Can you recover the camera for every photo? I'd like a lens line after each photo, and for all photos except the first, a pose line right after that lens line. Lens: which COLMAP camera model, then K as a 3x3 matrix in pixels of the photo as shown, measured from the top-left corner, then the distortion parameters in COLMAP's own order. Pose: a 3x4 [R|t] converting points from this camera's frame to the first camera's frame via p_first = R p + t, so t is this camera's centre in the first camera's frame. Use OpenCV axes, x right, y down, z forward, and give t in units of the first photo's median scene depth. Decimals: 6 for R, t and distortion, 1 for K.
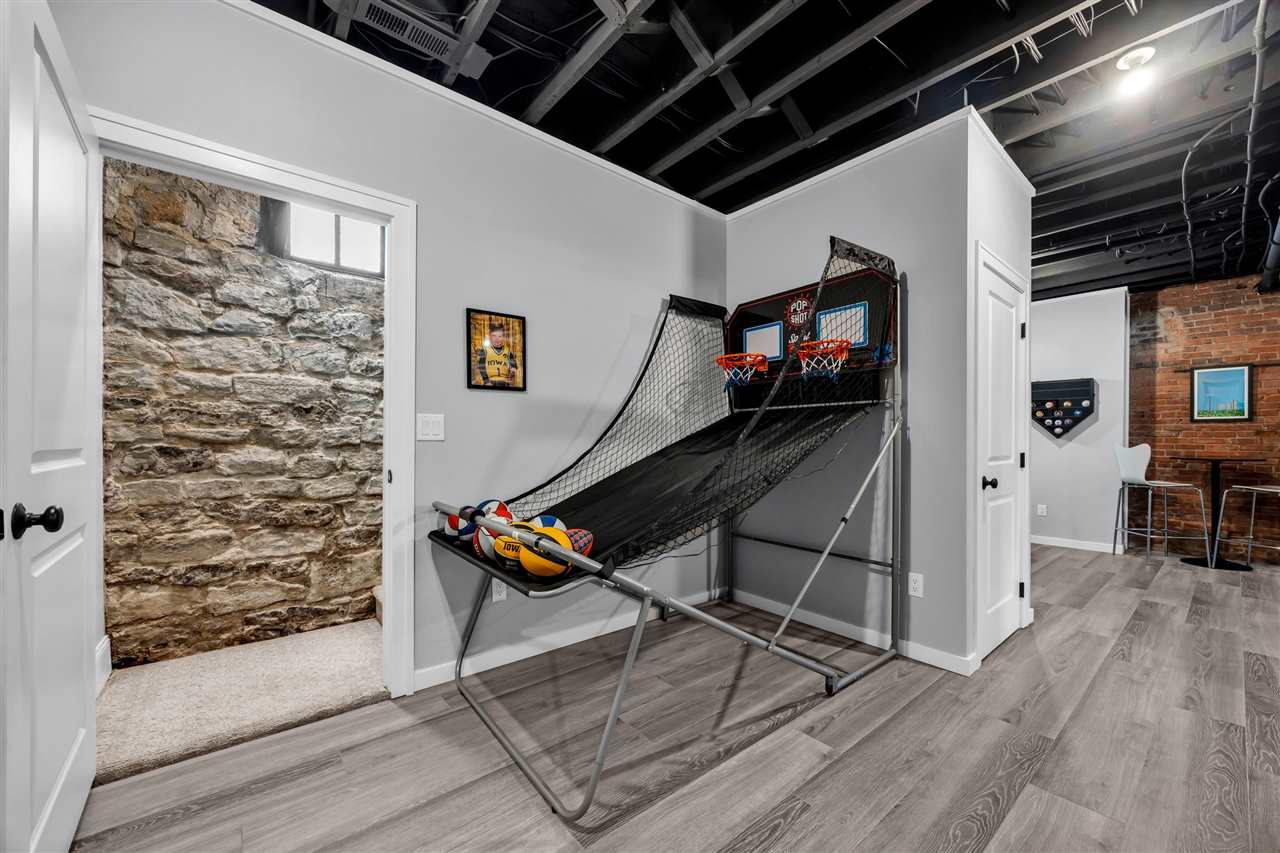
lens RADIAL K [[495.6, 0, 635.7], [0, 495.6, 437.1], [0, 0, 1]] dist [-0.000408, 0.000092]
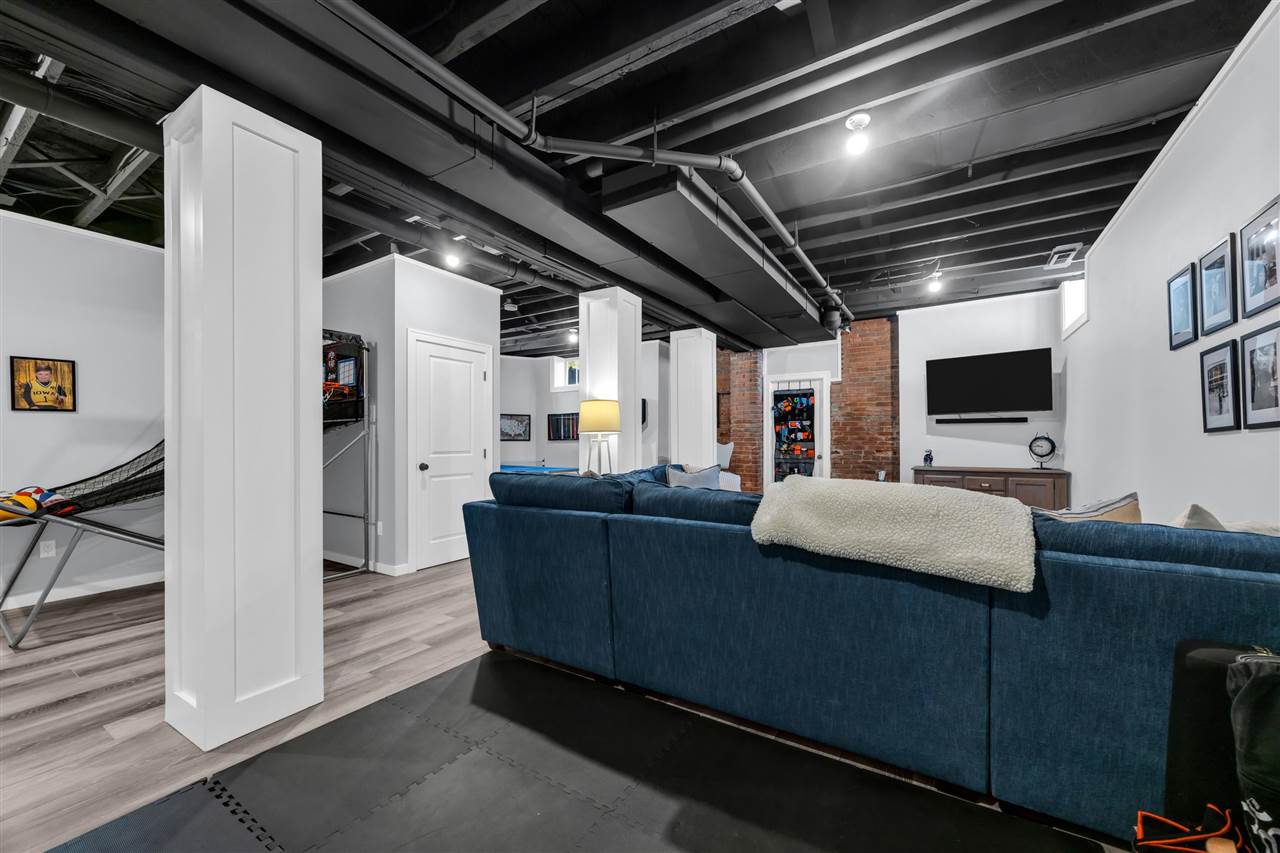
lens RADIAL K [[495.6, 0, 637.6], [0, 495.6, 432.4], [0, 0, 1]] dist [-0.000408, 0.000092]
pose [[0.950278, -0.007429, 0.311313, 0.917952], [0.009355, 0.999945, -0.004695, -0.010907], [-0.311261, 0.007374, 0.950296, -0.919718]]
